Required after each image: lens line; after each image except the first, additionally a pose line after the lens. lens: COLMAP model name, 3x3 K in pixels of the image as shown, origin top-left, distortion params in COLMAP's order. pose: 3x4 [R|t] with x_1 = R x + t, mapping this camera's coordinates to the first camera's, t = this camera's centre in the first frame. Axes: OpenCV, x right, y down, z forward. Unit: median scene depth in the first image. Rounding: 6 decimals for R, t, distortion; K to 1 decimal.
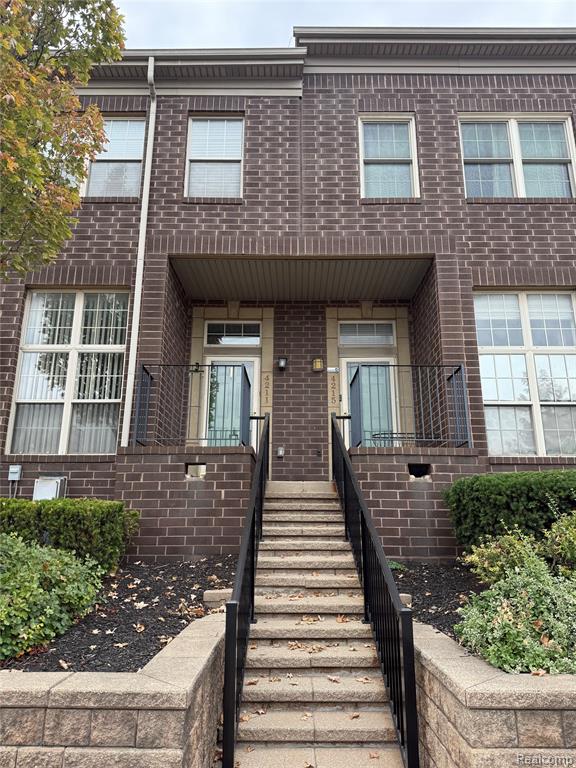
lens RADIAL K [[541.6, 0, 287.8], [0, 541.6, 384.9], [0, 0, 1]] dist [0.061565, -0.068948]
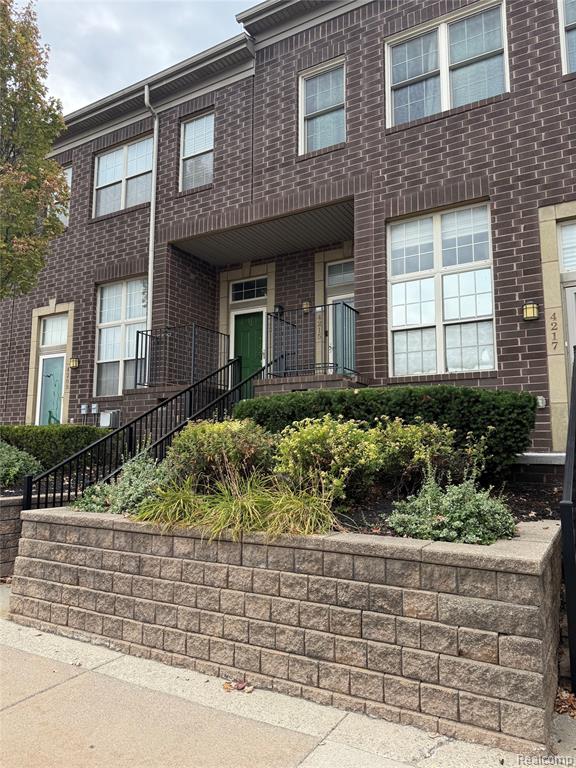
lens RADIAL K [[541.6, 0, 288.6], [0, 541.6, 384.0], [0, 0, 1]] dist [0.061565, -0.068948]
pose [[0.866632, -0.062405, -0.495029, 0.646697], [0.128814, 0.986497, 0.101148, 0.004068], [0.482033, -0.151425, 0.862969, -0.052272]]
